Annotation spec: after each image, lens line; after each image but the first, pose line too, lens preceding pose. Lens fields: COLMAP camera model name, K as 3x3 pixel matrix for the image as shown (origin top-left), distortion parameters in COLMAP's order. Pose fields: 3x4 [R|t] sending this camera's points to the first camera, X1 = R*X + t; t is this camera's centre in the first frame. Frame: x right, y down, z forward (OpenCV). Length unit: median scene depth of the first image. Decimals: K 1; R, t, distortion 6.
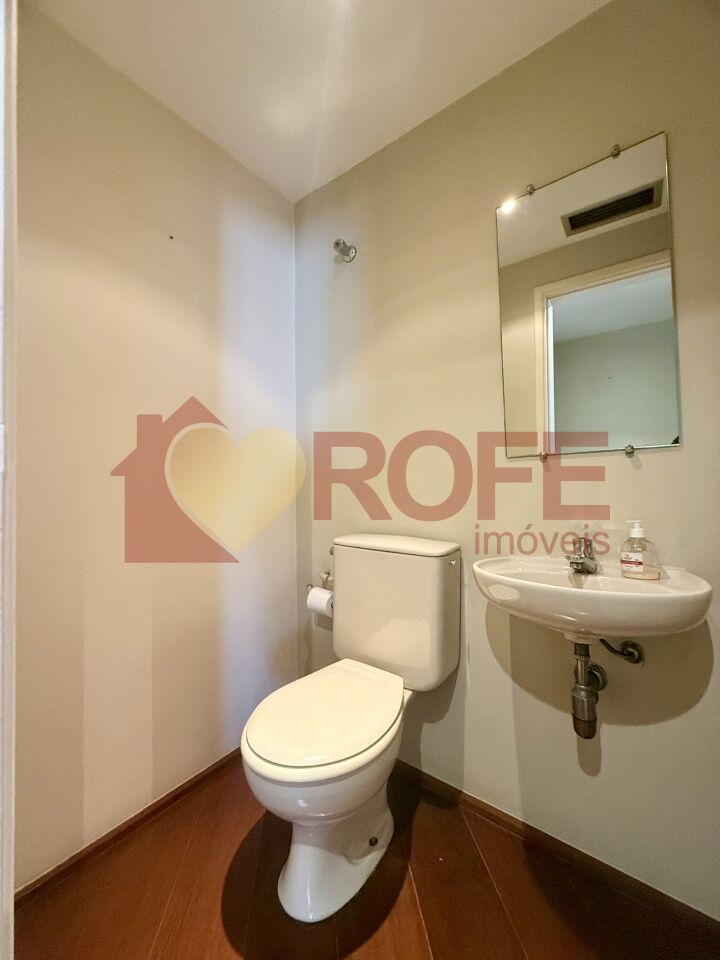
lens RADIAL K [[381.7, 0, 361.4], [0, 381.7, 478.5], [0, 0, 1]] dist [-0.000189, 0.000482]
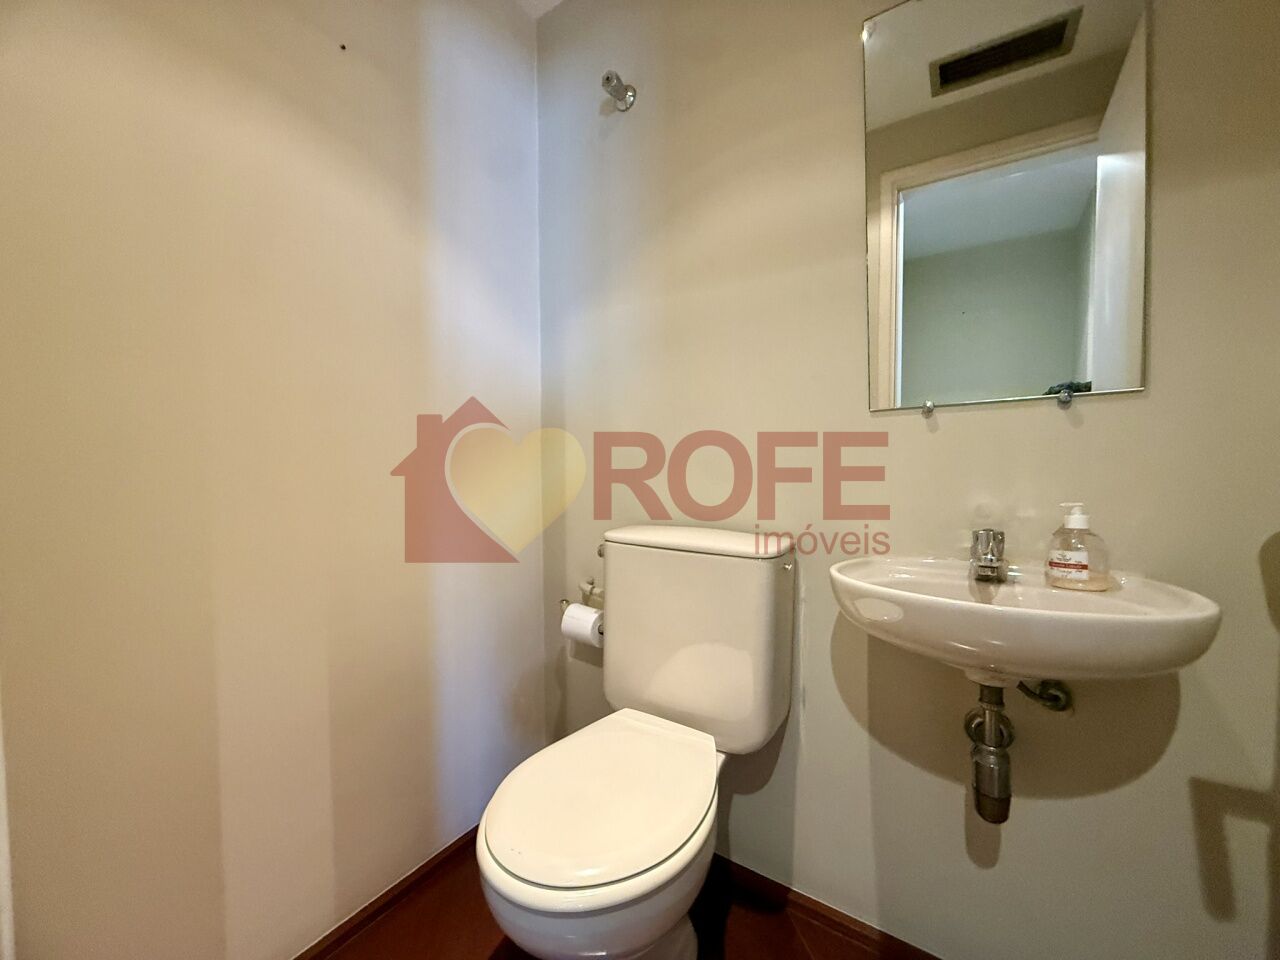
lens RADIAL K [[509.0, 0, 638.9], [0, 509.0, 481.0], [0, 0, 1]] dist [-0.000189, 0.000482]
pose [[0.998444, 0.001631, 0.055744, -0.070831], [-0.004629, 0.998547, 0.053683, 0.021817], [-0.055576, -0.053857, 0.997001, 0.125844]]
